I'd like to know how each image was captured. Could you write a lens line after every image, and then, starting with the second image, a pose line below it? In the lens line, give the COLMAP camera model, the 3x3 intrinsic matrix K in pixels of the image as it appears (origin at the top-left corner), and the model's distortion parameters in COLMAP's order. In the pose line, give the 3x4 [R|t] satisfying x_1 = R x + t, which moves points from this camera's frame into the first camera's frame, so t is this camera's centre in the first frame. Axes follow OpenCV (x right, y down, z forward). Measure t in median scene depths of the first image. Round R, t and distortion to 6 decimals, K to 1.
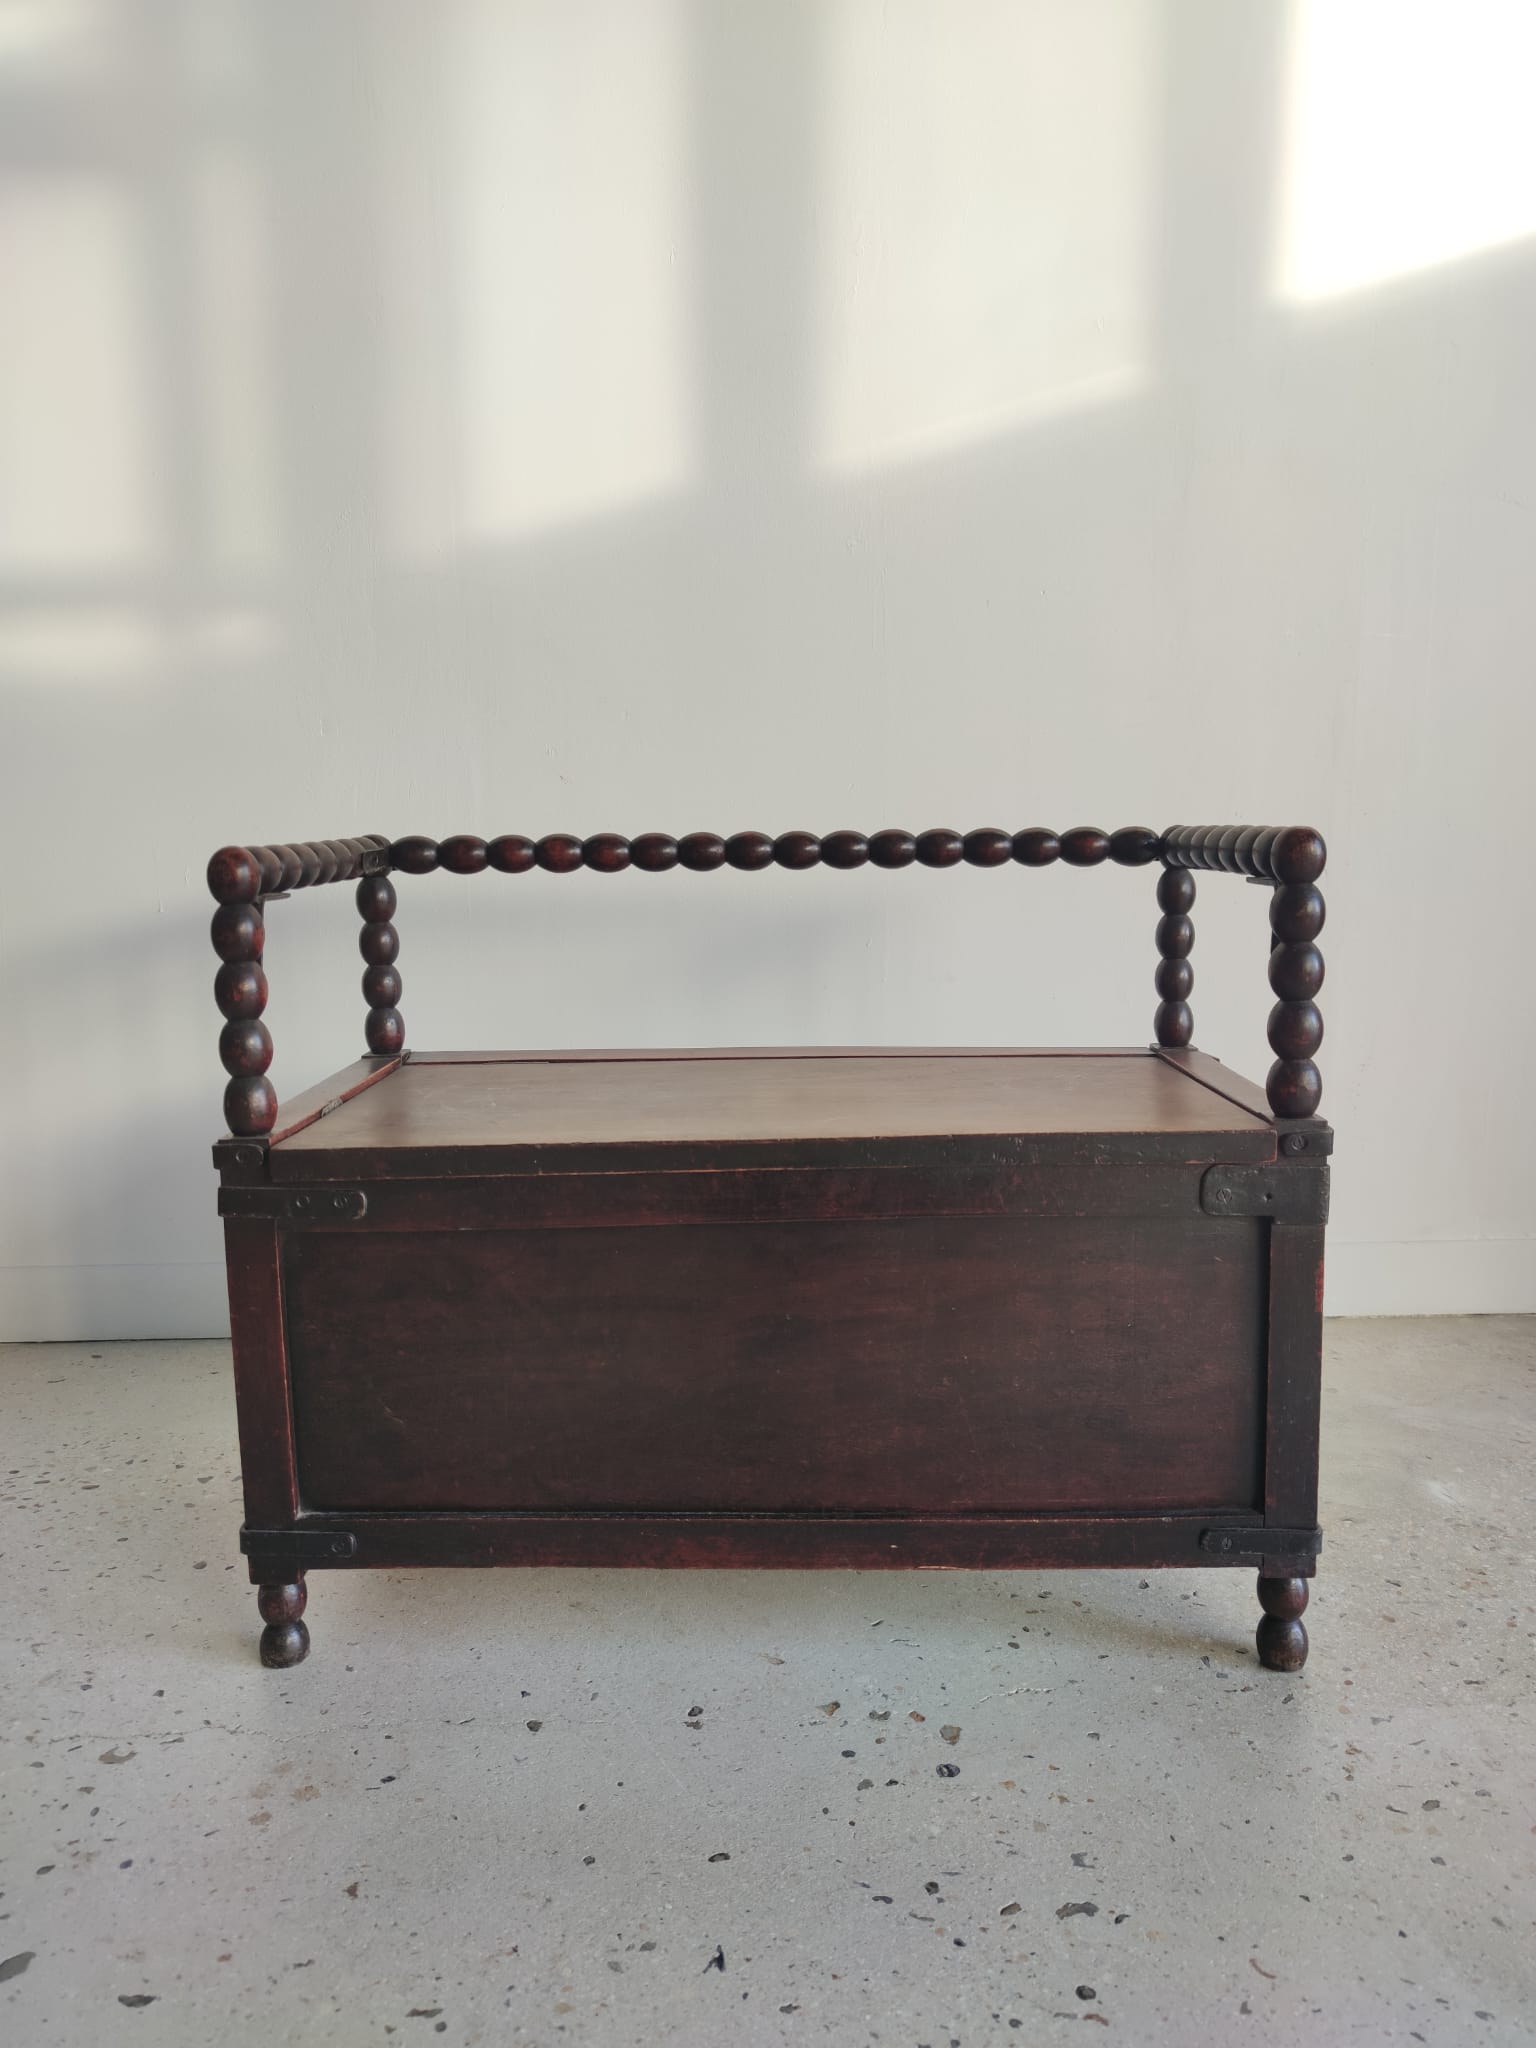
lens RADIAL K [[1475.6, 0, 771.0], [0, 1475.6, 1015.0], [0, 0, 1]] dist [0.044039, -0.047399]
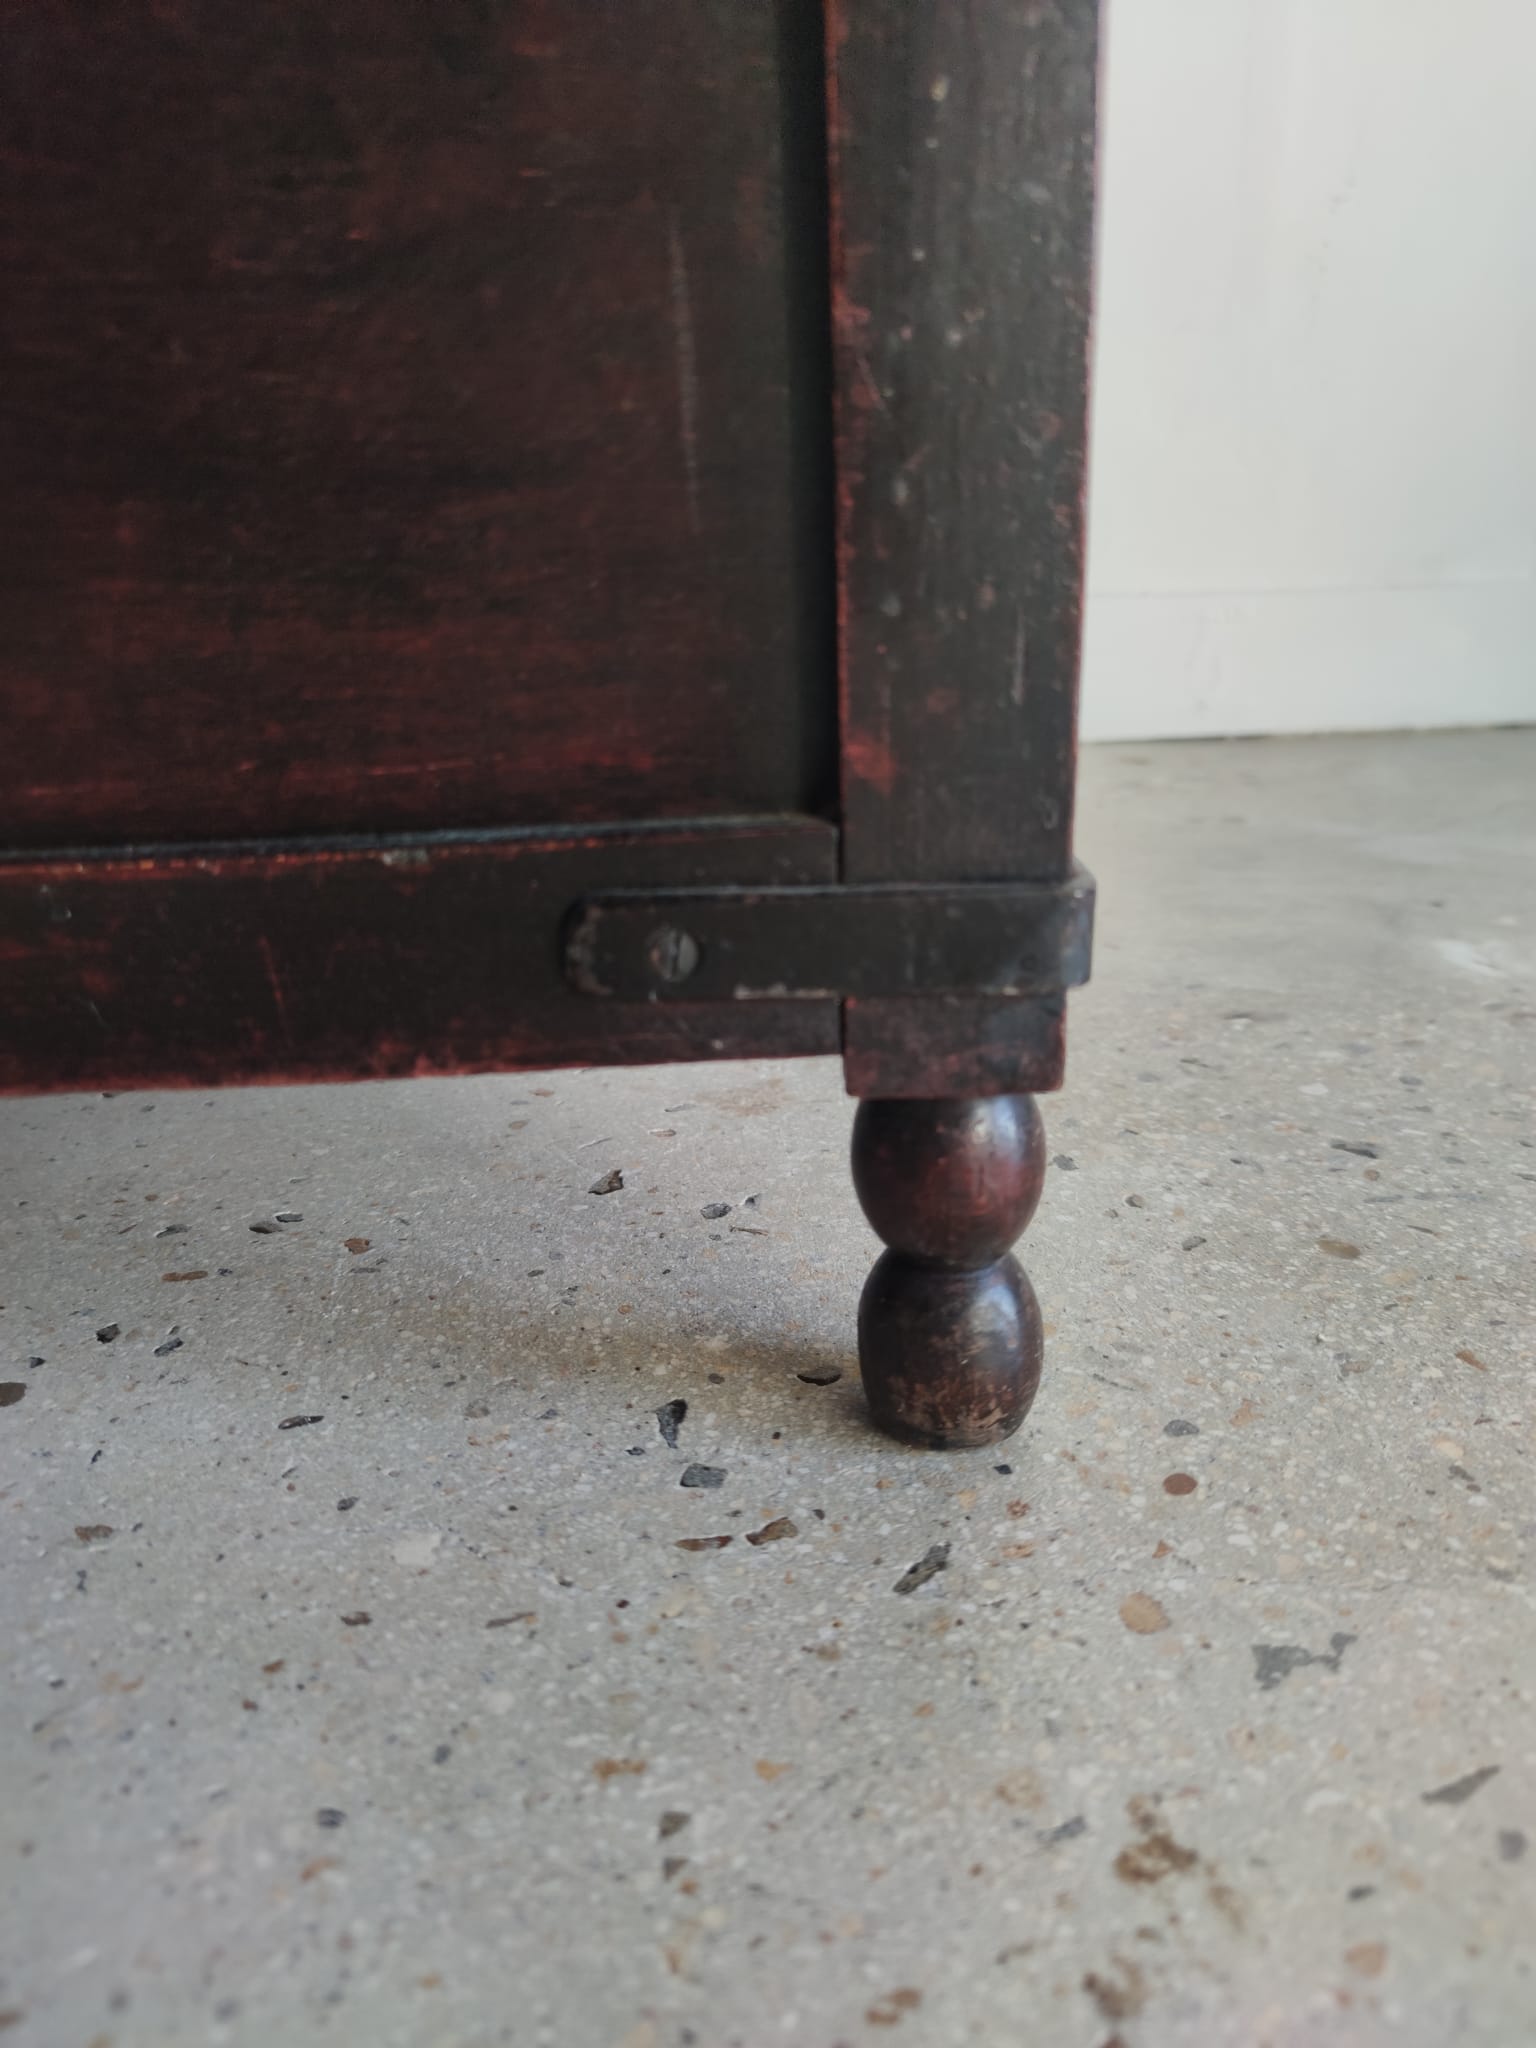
lens RADIAL K [[1505.3, 0, 795.2], [0, 1505.3, 1041.1], [0, 0, 1]] dist [0.020221, -0.034048]
pose [[0.998273, -0.028746, 0.051236, 0.310966], [0.016641, 0.974755, 0.222658, 0.315881], [-0.056343, -0.221420, 0.973549, 0.769651]]
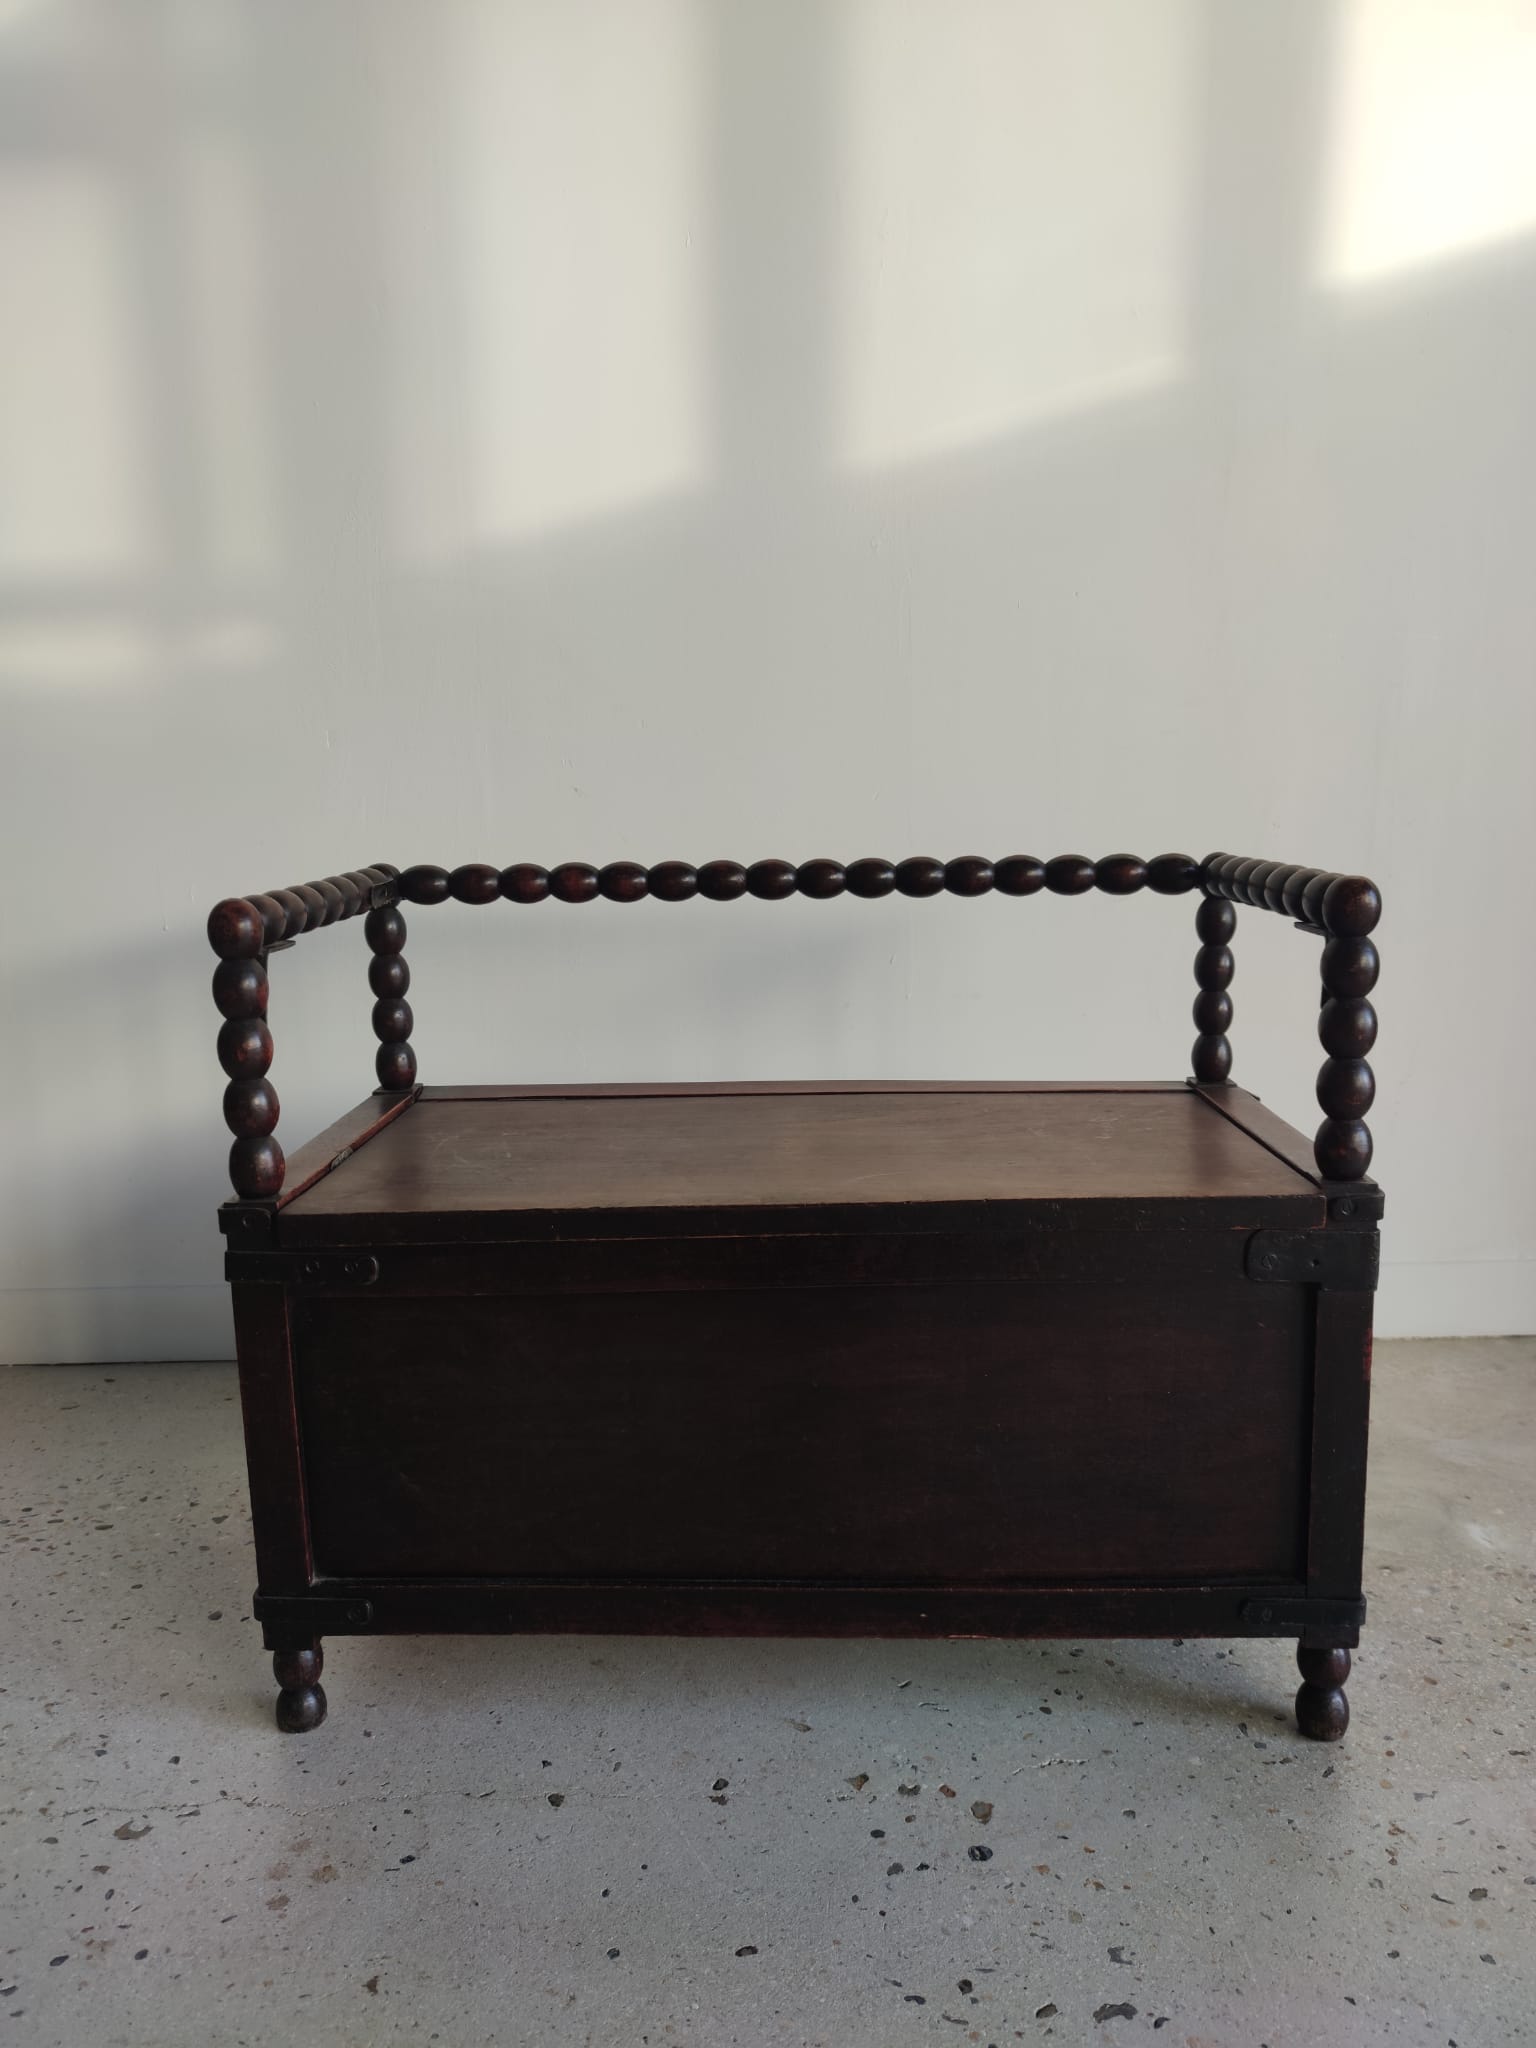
lens RADIAL K [[1475.6, 0, 774.7], [0, 1475.6, 1043.8], [0, 0, 1]] dist [0.044039, -0.047399]
pose [[0.999965, -0.001708, -0.008206, -0.006234], [0.002067, 0.999034, 0.043899, -0.059356], [0.008123, -0.043915, 0.999002, 0.043099]]
